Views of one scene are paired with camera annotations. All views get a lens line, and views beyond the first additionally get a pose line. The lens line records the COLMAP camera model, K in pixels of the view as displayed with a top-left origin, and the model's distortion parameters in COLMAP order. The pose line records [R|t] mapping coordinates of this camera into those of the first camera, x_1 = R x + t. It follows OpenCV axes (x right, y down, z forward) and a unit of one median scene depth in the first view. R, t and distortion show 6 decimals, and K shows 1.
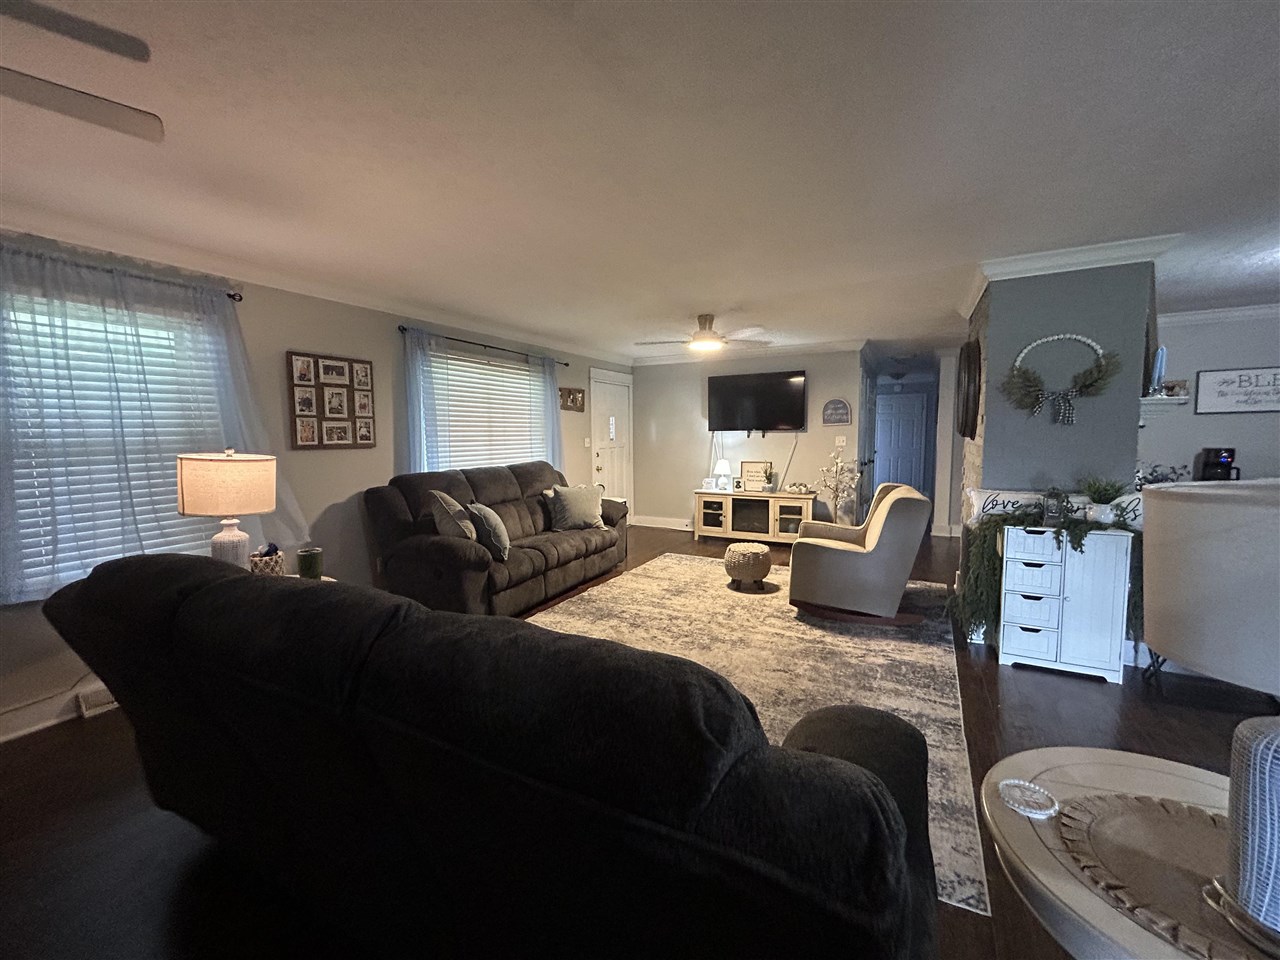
lens RADIAL K [[521.7, 0, 643.1], [0, 521.7, 476.6], [0, 0, 1]] dist [0.008976, 0.000185]
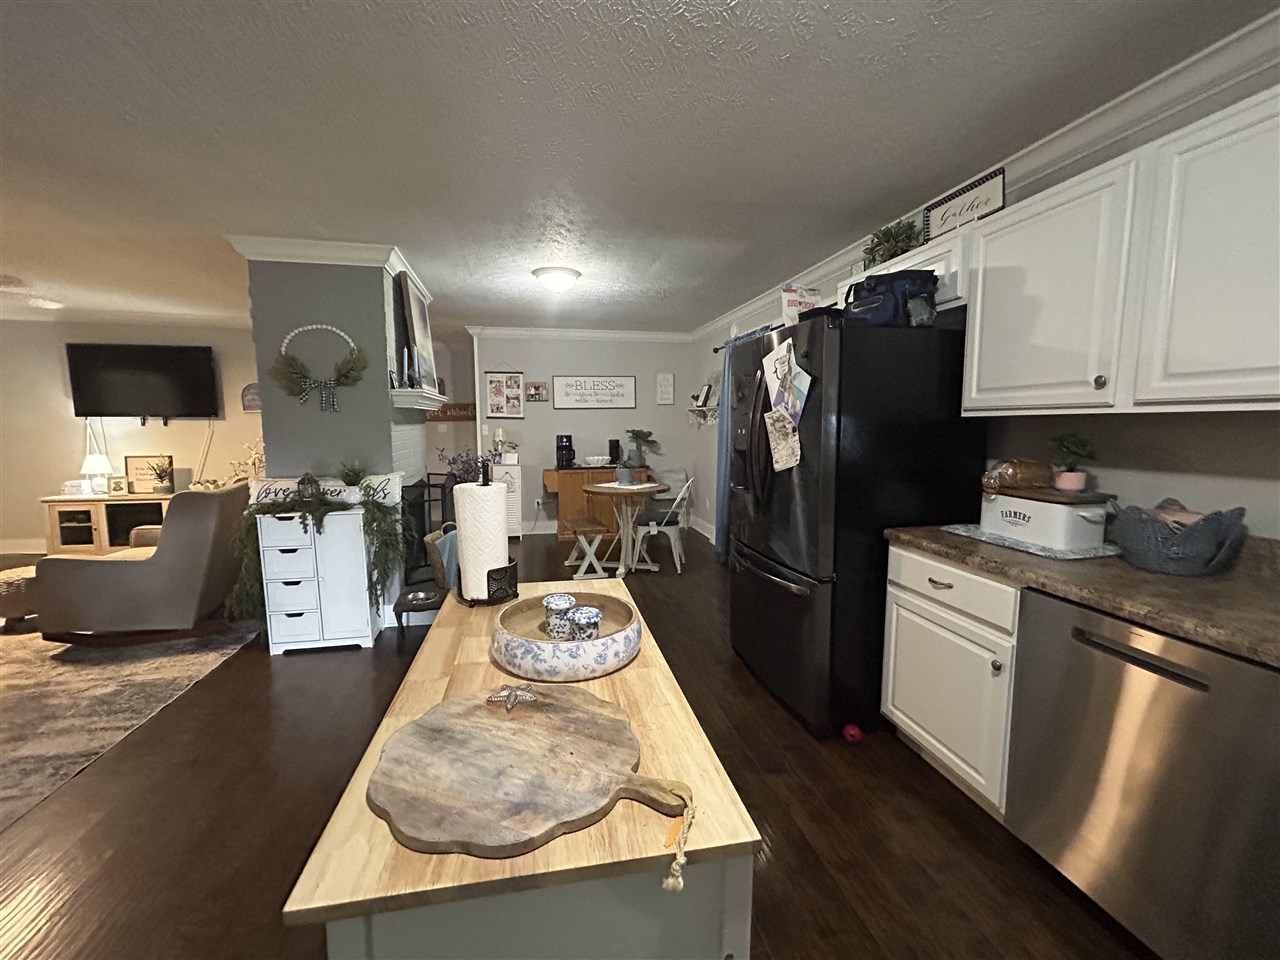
lens RADIAL K [[521.7, 0, 636.1], [0, 521.7, 475.6], [0, 0, 1]] dist [0.008976, 0.000185]
pose [[0.779018, -0.054442, 0.624634, 0.545823], [0.045579, 0.998505, 0.030183, 0.020782], [-0.625343, 0.004957, 0.780334, -0.170356]]
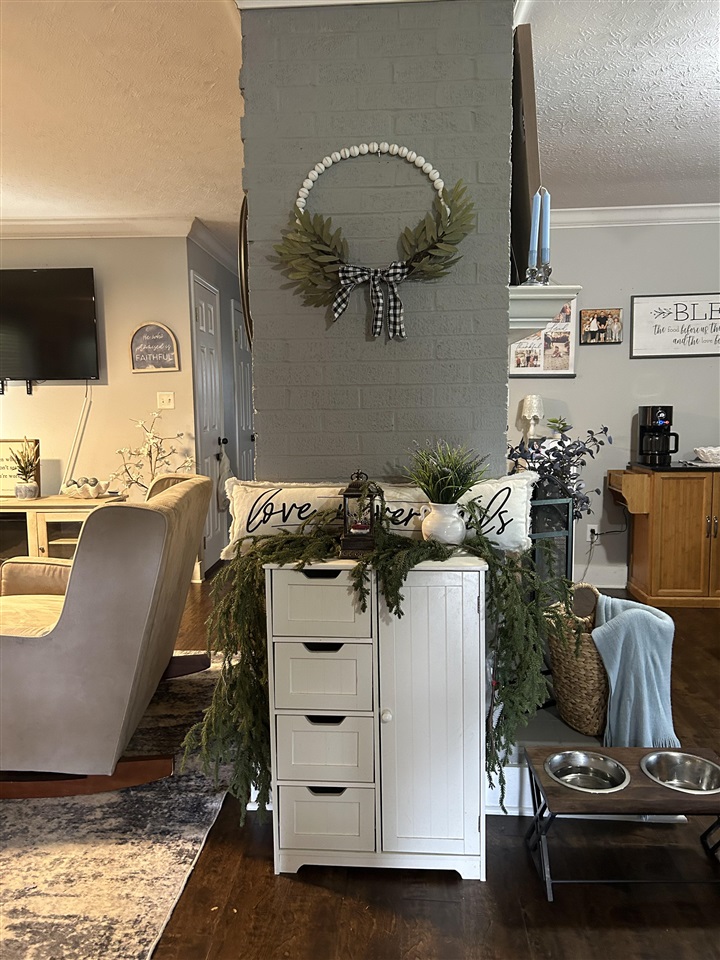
lens RADIAL K [[728.9, 0, 356.5], [0, 728.9, 479.0], [0, 0, 1]] dist [0.037641, -0.019420]
pose [[0.915934, -0.038101, 0.399517, 0.448051], [0.032329, 0.999253, 0.021178, 0.011460], [-0.400025, -0.006482, 0.916481, 0.357002]]
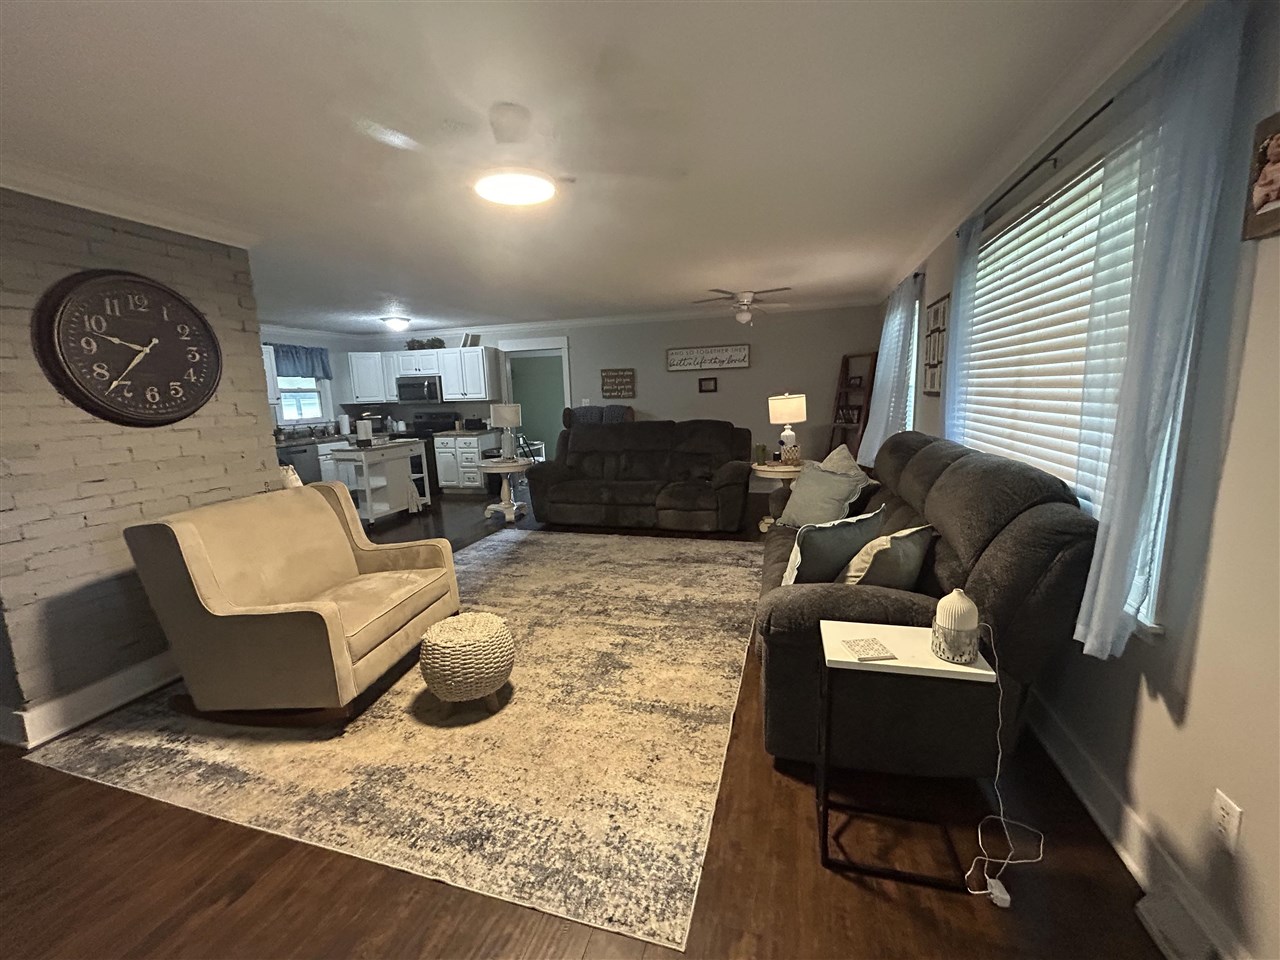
lens RADIAL K [[521.7, 0, 638.0], [0, 521.7, 481.0], [0, 0, 1]] dist [0.008976, 0.000185]
pose [[-0.980665, 0.076863, -0.179968, 0.154383], [0.030119, 0.967962, 0.249285, -0.168058], [0.193363, 0.239044, -0.951561, 1.972844]]
